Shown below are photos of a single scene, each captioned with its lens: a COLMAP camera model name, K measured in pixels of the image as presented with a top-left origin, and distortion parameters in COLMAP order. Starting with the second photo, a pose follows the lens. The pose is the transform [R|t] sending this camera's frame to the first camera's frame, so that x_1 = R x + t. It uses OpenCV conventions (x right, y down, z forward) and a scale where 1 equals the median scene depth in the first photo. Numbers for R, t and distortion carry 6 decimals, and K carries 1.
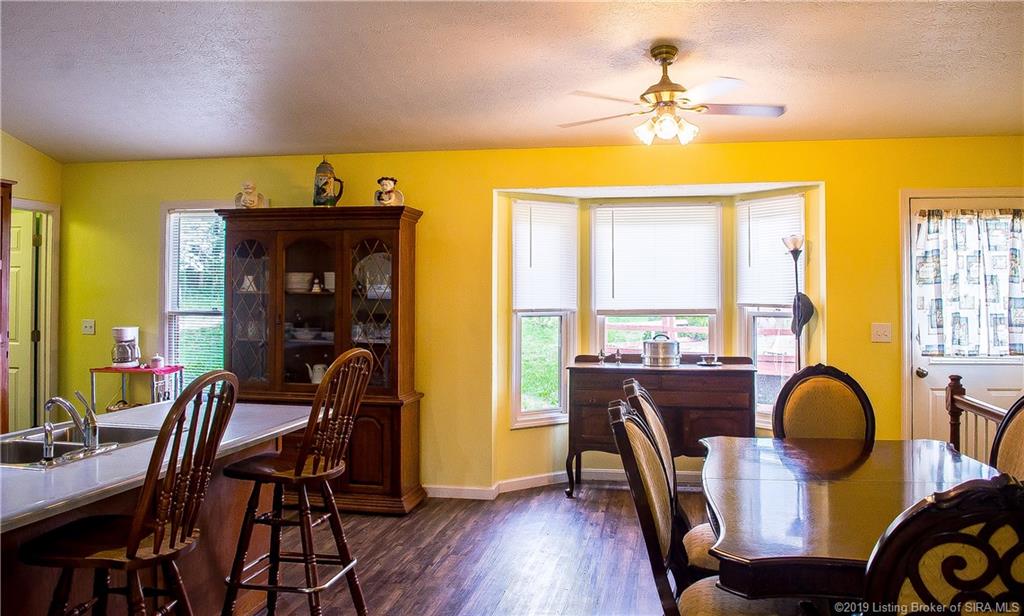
lens RADIAL K [[830.2, 0, 522.7], [0, 830.2, 282.8], [0, 0, 1]] dist [-0.083403, 0.009543]
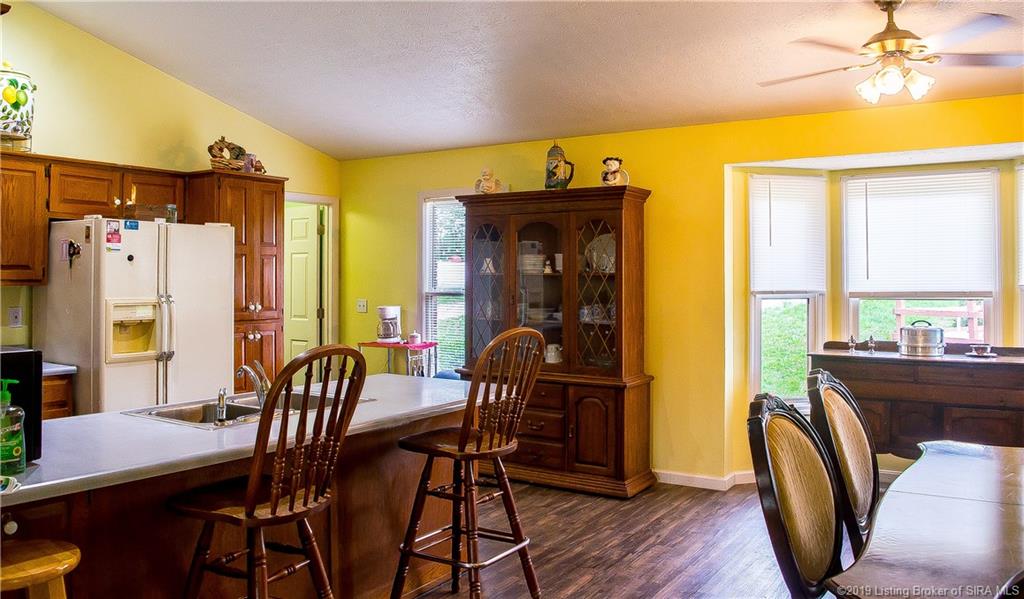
lens RADIAL K [[806.6, 0, 513.4], [0, 806.6, 274.0], [0, 0, 1]] dist [-0.081972, 0.003395]
pose [[0.923154, -0.003915, -0.384409, 0.094303], [0.006989, 0.999954, 0.006598, 0.005012], [0.384366, -0.008777, 0.923139, 0.061127]]
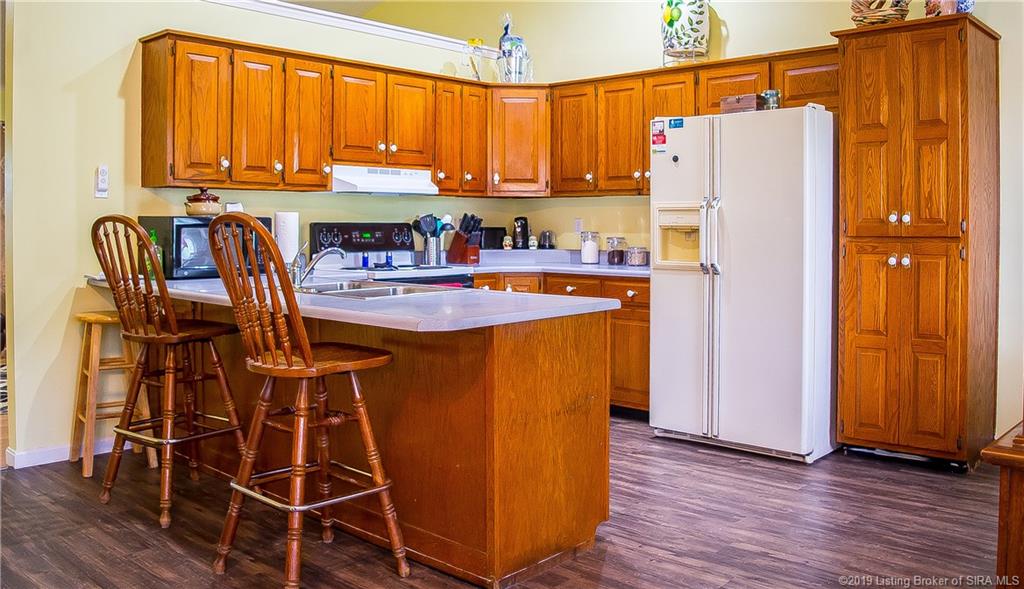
lens RADIAL K [[863.4, 0, 511.5], [0, 863.4, 240.4], [0, 0, 1]] dist [-0.090355, 0.003612]
pose [[-0.538985, 0.011874, -0.842231, 0.192829], [0.010053, 0.999920, 0.007664, 0.059886], [0.842255, -0.004336, -0.539062, 0.950039]]
